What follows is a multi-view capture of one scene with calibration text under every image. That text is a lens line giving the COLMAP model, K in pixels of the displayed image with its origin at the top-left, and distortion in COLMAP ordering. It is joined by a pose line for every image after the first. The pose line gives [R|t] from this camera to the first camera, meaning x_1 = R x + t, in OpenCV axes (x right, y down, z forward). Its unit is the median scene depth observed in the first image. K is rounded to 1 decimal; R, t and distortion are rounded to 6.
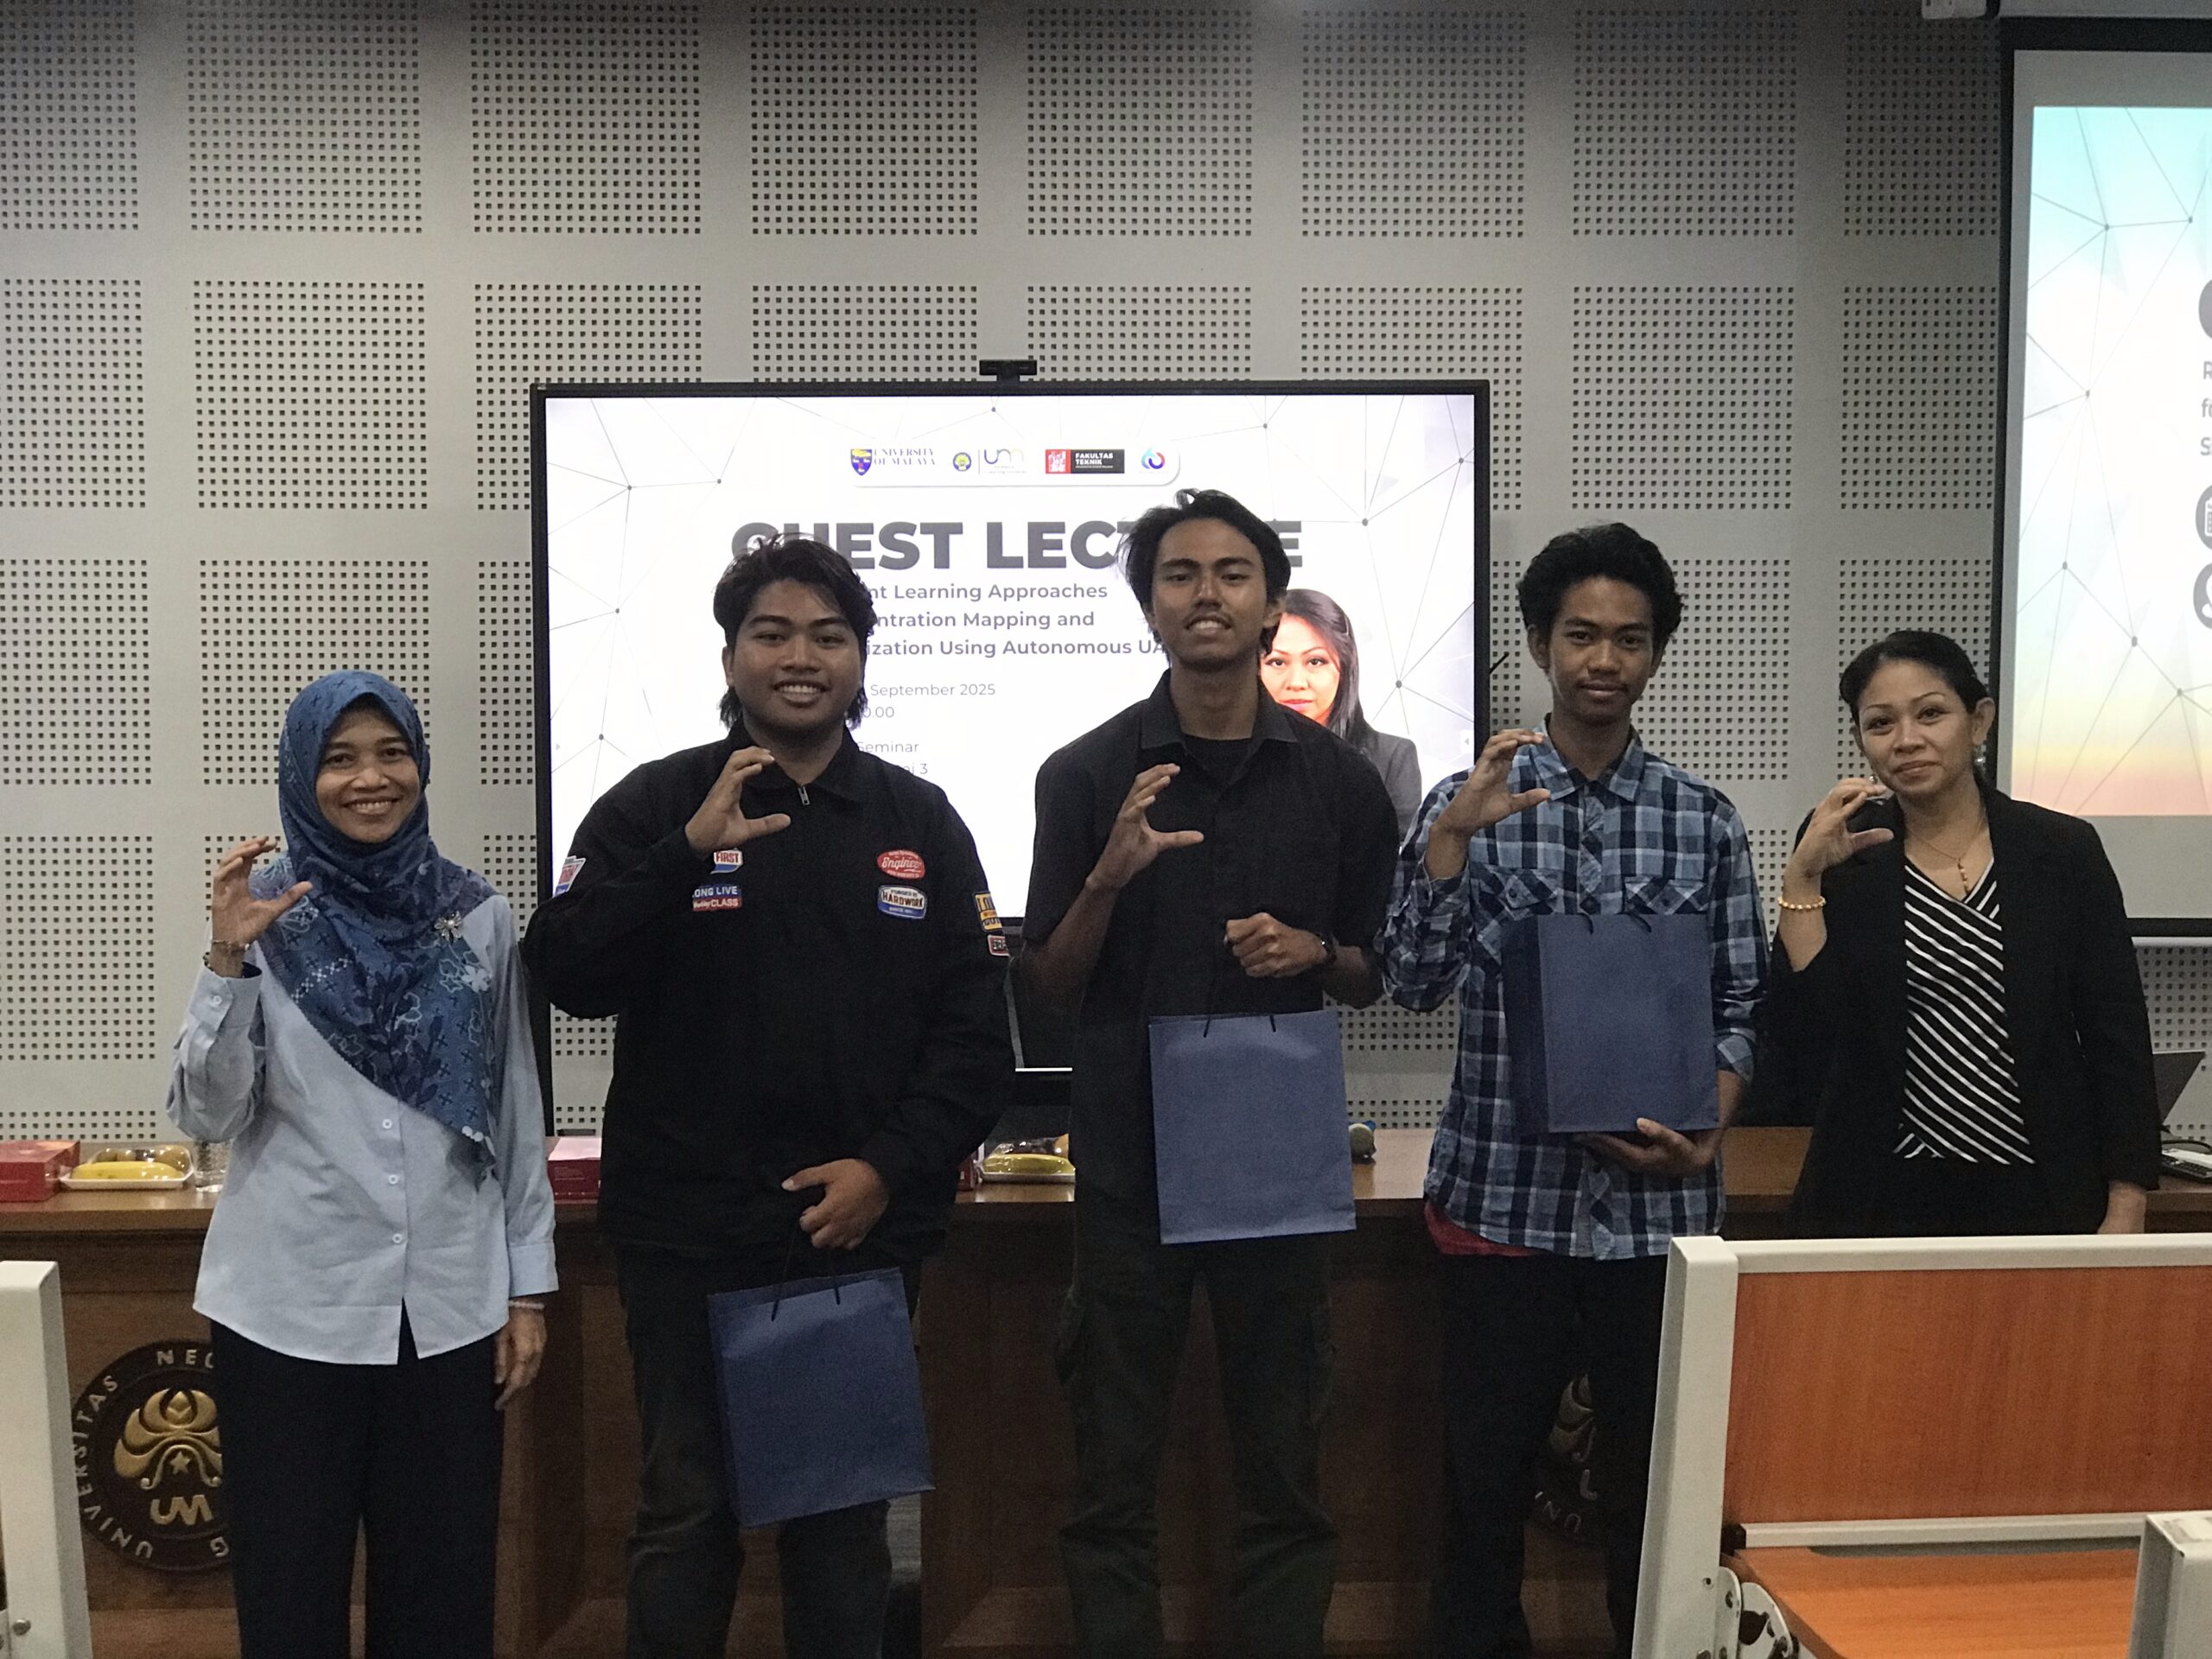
lens RADIAL K [[3643.1, 0, 1107.4], [0, 3643.1, 828.6], [0, 0, 1]] dist [0.150030, 0.000000]
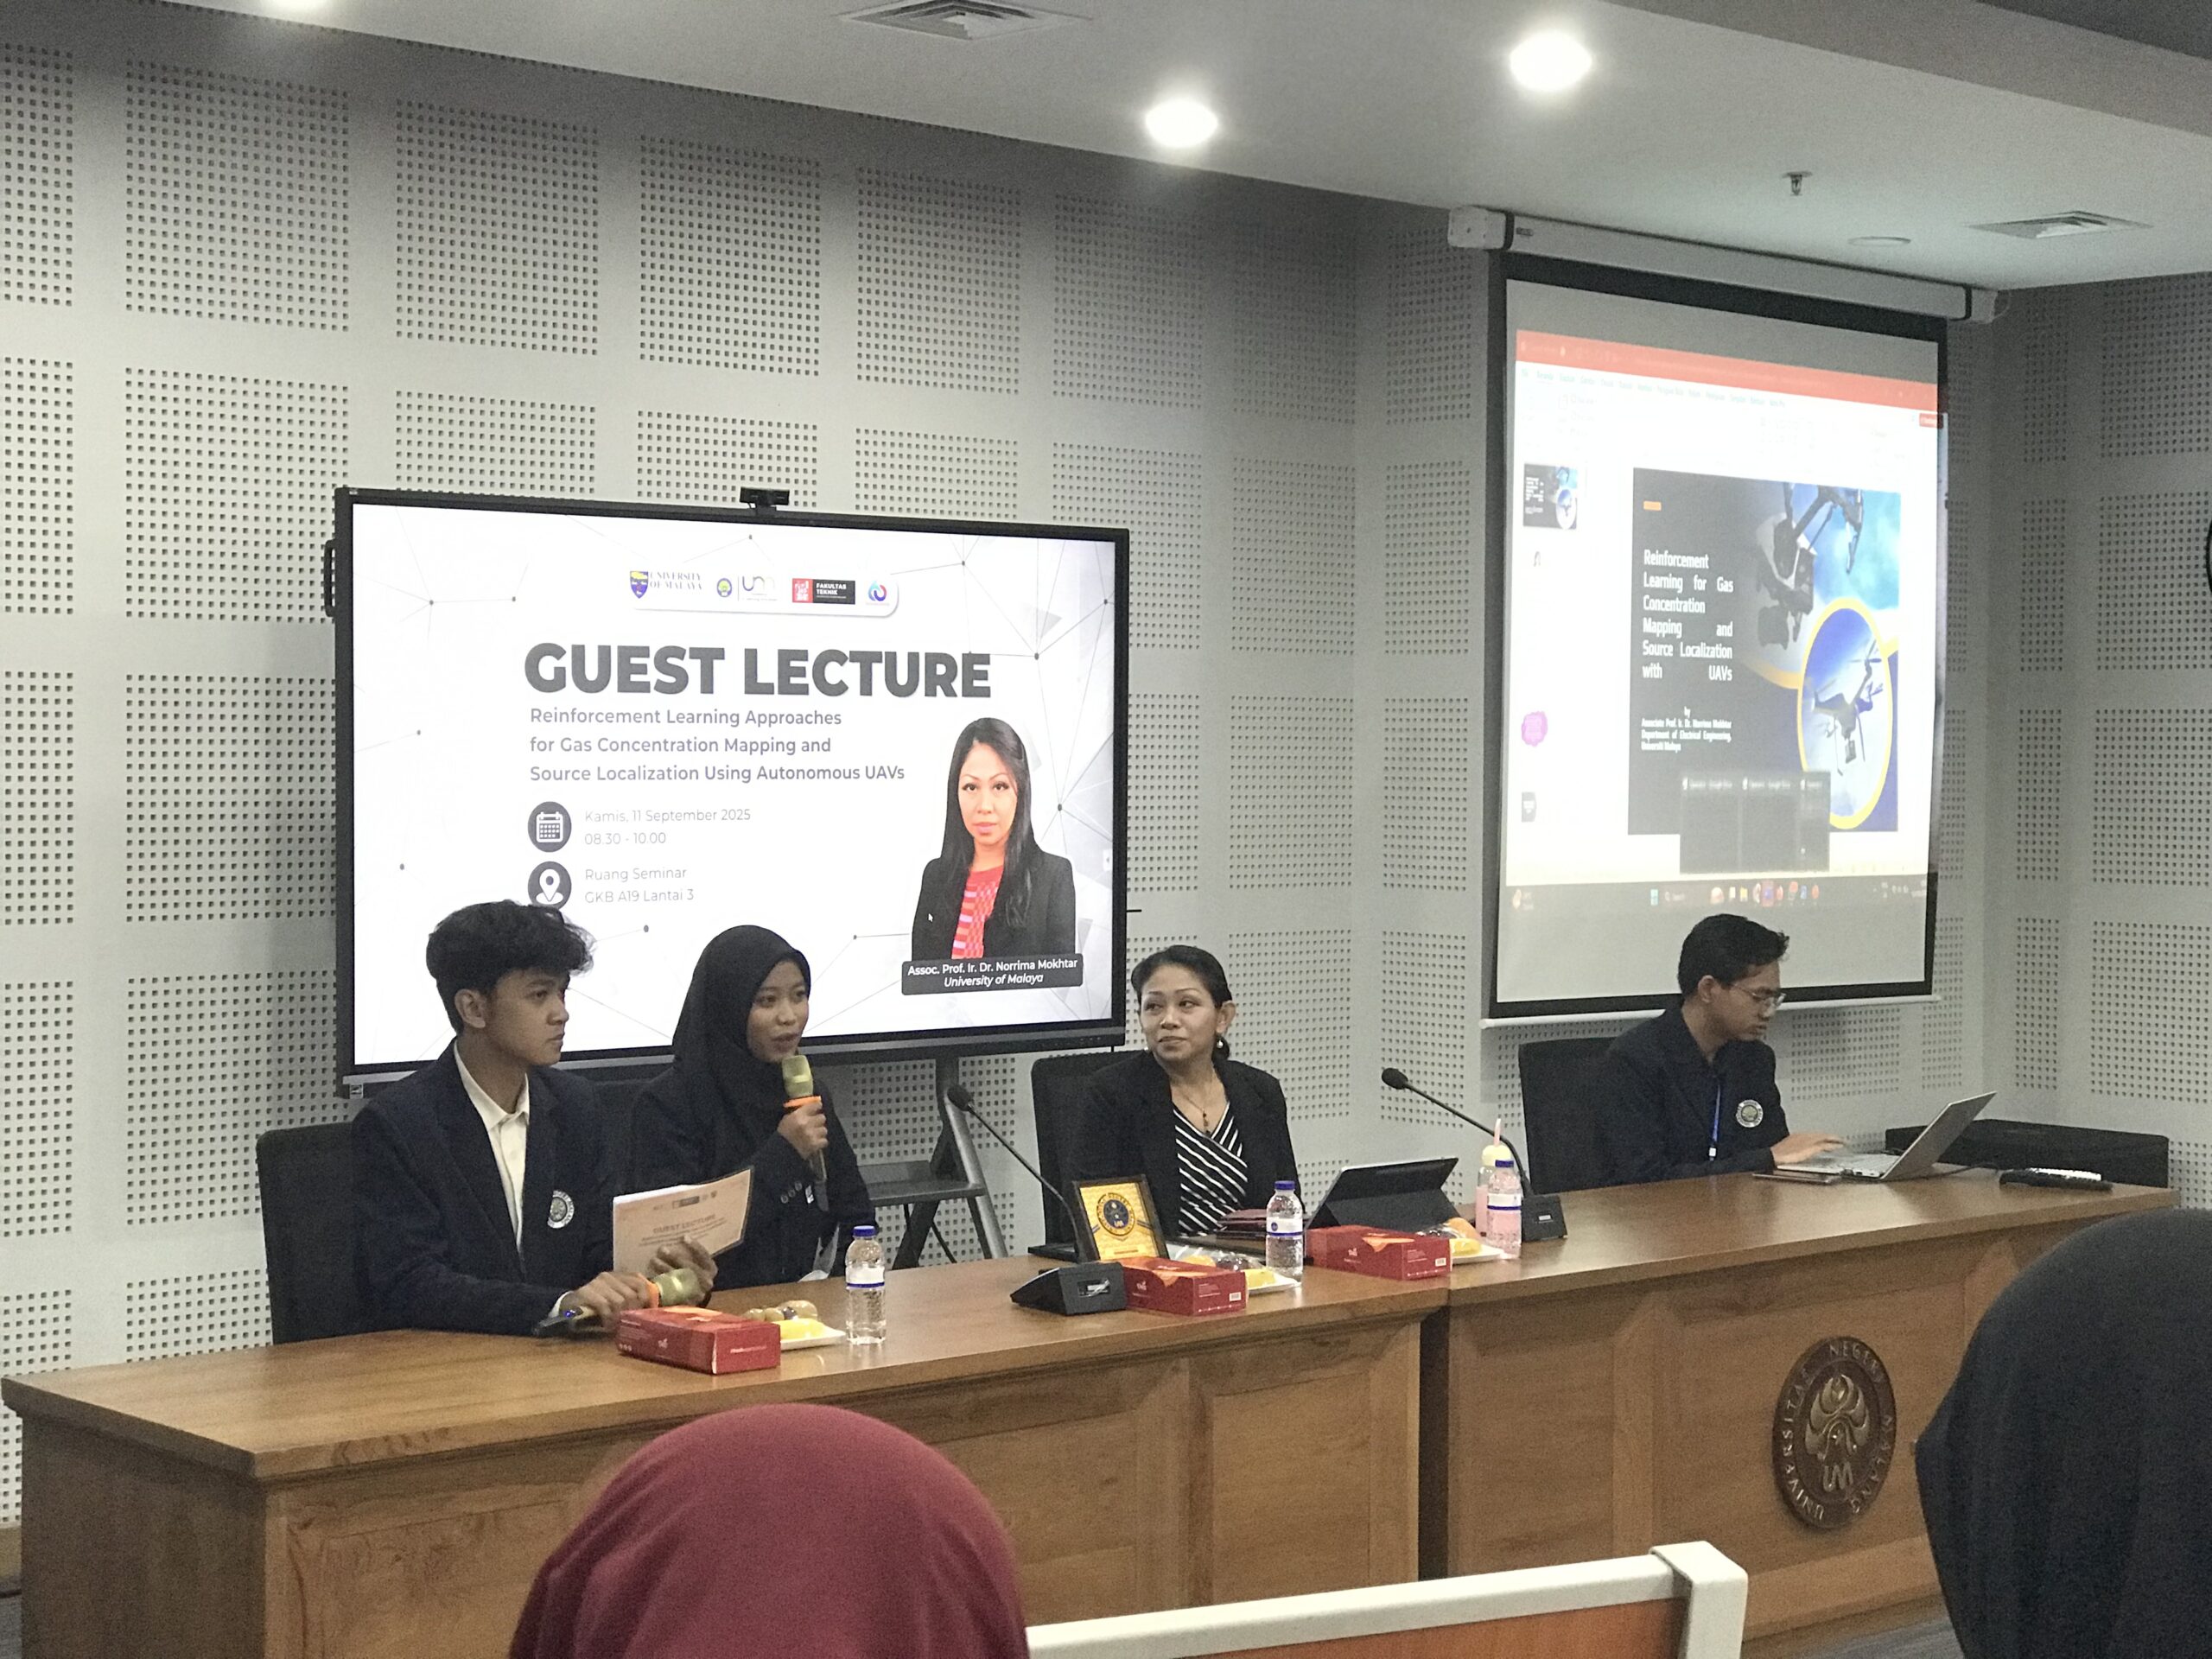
lens RADIAL K [[3643.1, 0, 1108.4], [0, 3643.1, 829.4], [0, 0, 1]] dist [0.150030, 0.000000]
pose [[0.780264, -0.007537, 0.625405, -0.584543], [0.023771, 0.999562, -0.017611, -0.013915], [-0.624998, 0.028608, 0.780102, 0.152937]]
